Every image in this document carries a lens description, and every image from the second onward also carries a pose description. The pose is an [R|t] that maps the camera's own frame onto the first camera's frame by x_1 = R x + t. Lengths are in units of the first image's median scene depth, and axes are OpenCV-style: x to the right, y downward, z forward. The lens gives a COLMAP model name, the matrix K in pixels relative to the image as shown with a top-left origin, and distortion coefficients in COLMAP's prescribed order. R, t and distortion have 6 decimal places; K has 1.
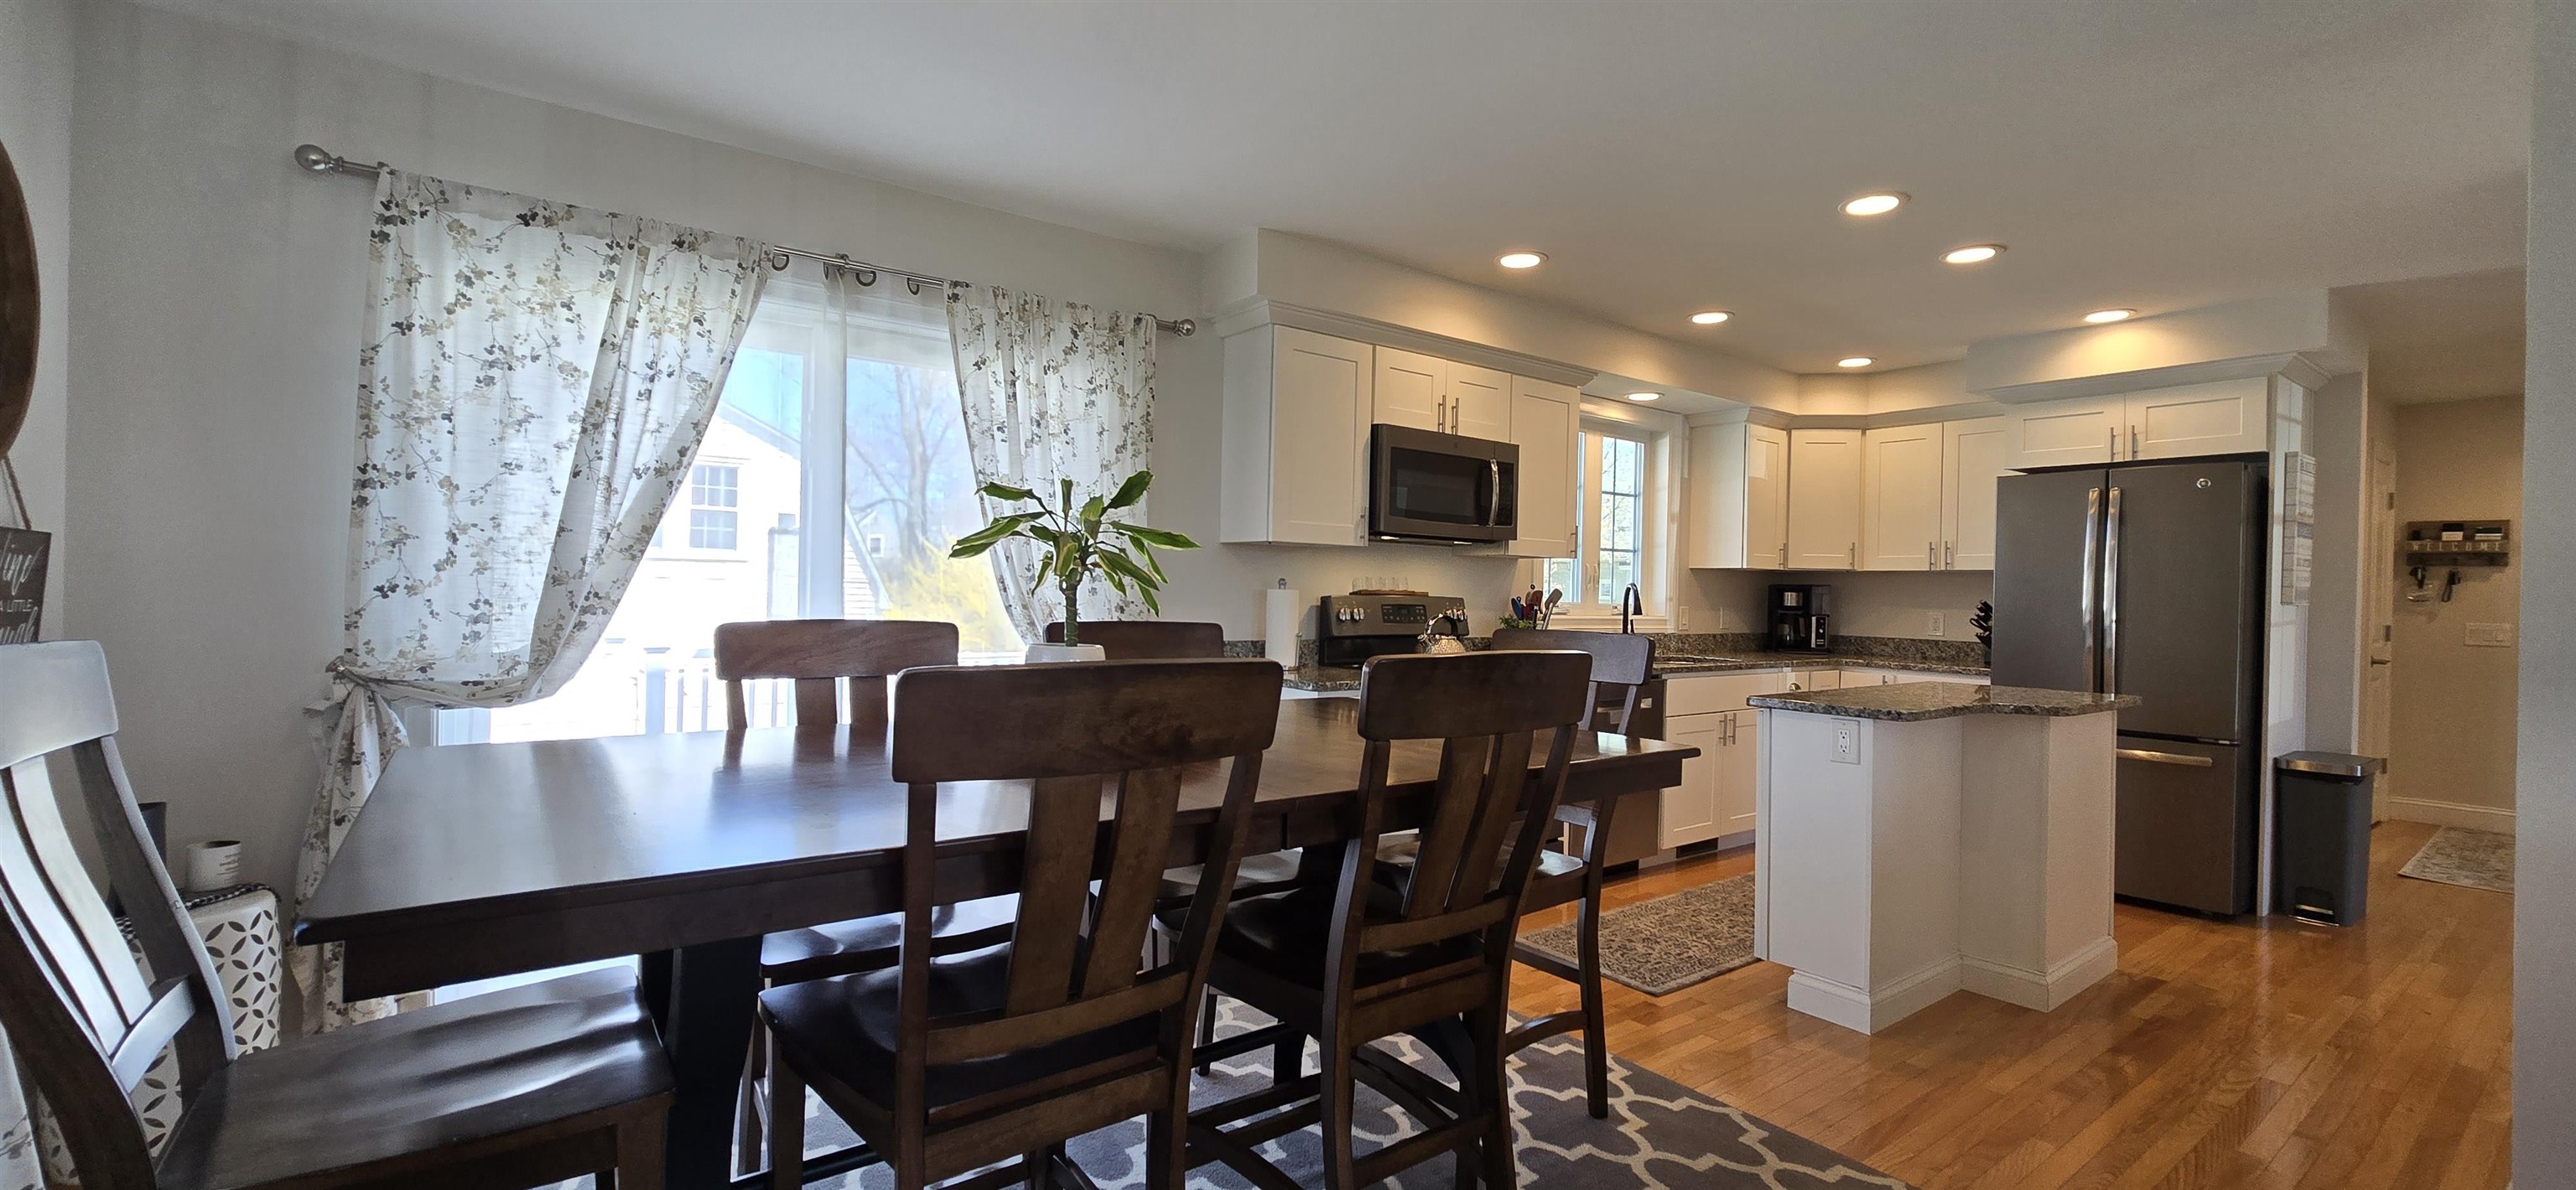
lens RADIAL K [[1058.2, 0, 1277.5], [0, 1058.2, 589.5], [0, 0, 1]] dist [-0.004736, 0.002552]
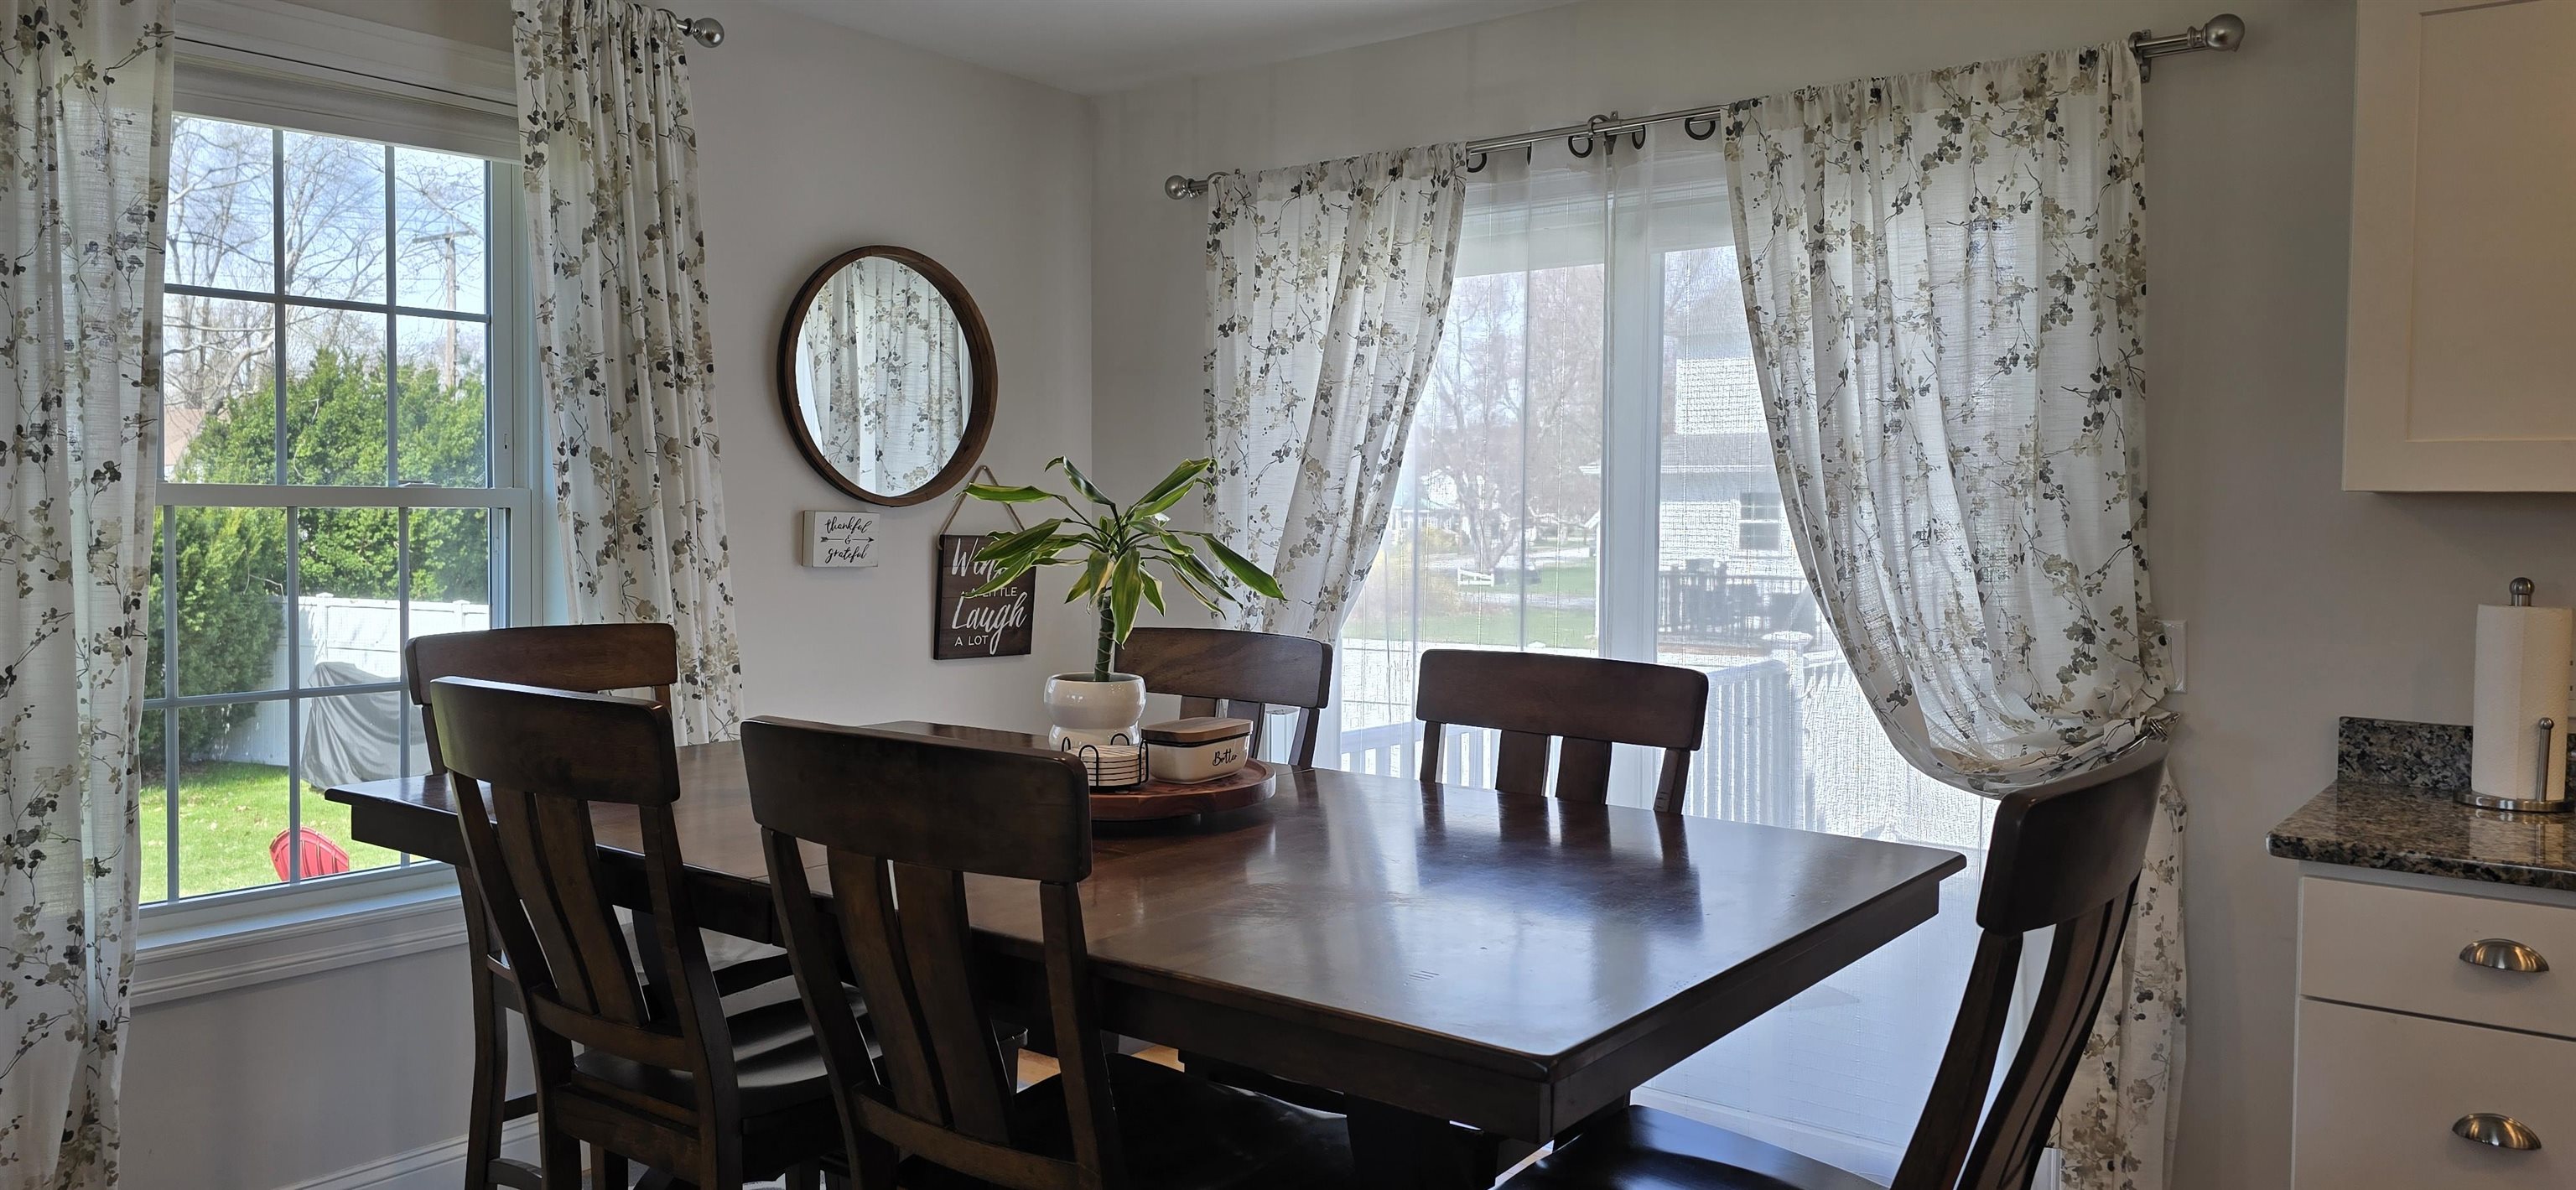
lens RADIAL K [[1714.3, 0, 1303.4], [0, 1714.3, 580.7], [0, 0, 1]] dist [0.026810, -0.019577]
pose [[0.268982, 0.017887, -0.962979, 0.446409], [-0.003015, 0.999838, 0.017729, -0.017253], [0.963140, -0.001866, 0.268993, 0.342089]]
